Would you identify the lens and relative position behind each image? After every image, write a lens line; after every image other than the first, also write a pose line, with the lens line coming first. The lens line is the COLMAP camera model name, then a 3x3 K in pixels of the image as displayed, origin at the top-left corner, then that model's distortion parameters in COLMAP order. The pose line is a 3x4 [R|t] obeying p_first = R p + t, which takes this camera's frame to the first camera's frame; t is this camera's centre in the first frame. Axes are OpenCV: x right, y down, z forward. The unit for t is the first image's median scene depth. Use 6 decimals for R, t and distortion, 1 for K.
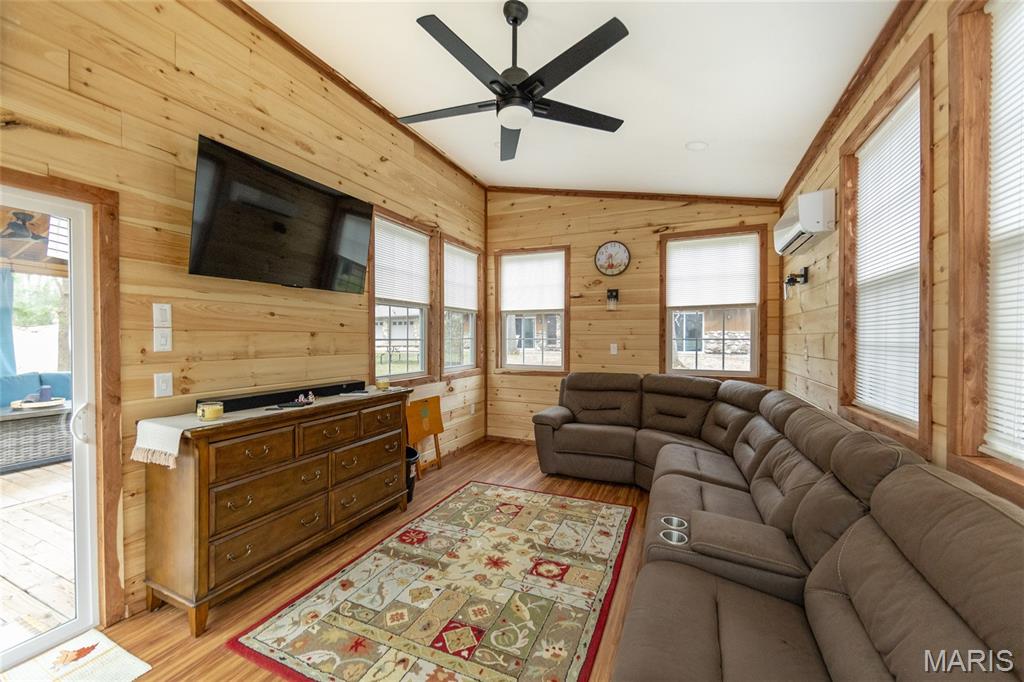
lens RADIAL K [[399.2, 0, 511.5], [0, 399.2, 341.0], [0, 0, 1]] dist [-0.001195, -0.000933]
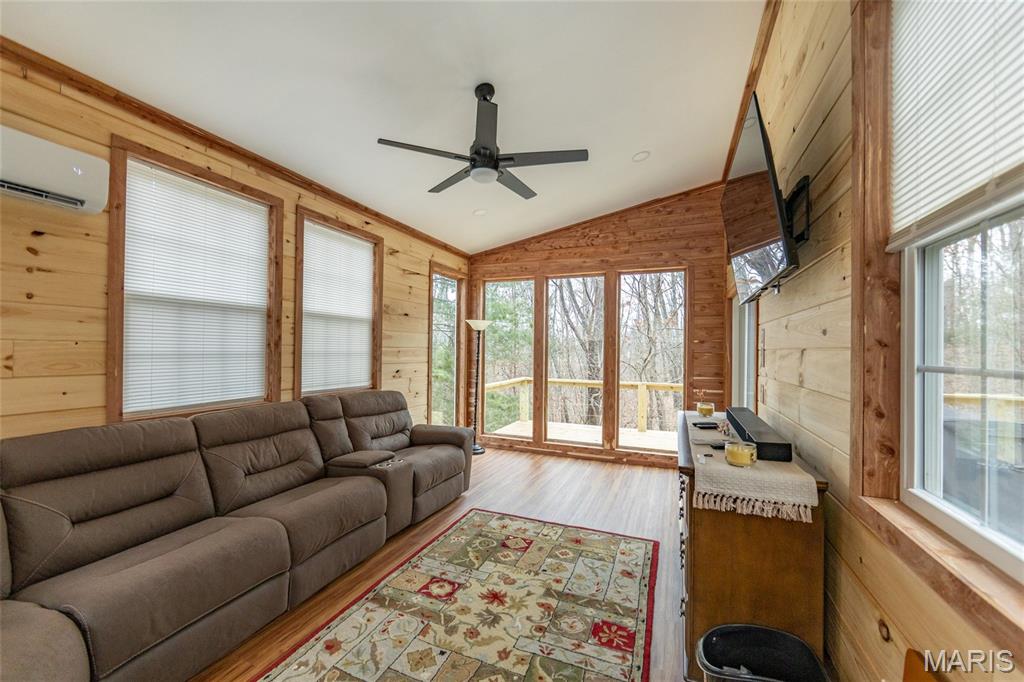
lens RADIAL K [[399.2, 0, 512.6], [0, 399.2, 345.6], [0, 0, 1]] dist [-0.001195, -0.000933]
pose [[-0.999516, -0.014806, -0.027360, -0.047074], [-0.014748, 0.999889, -0.002319, -0.024013], [0.027392, -0.001915, -0.999623, 1.974473]]
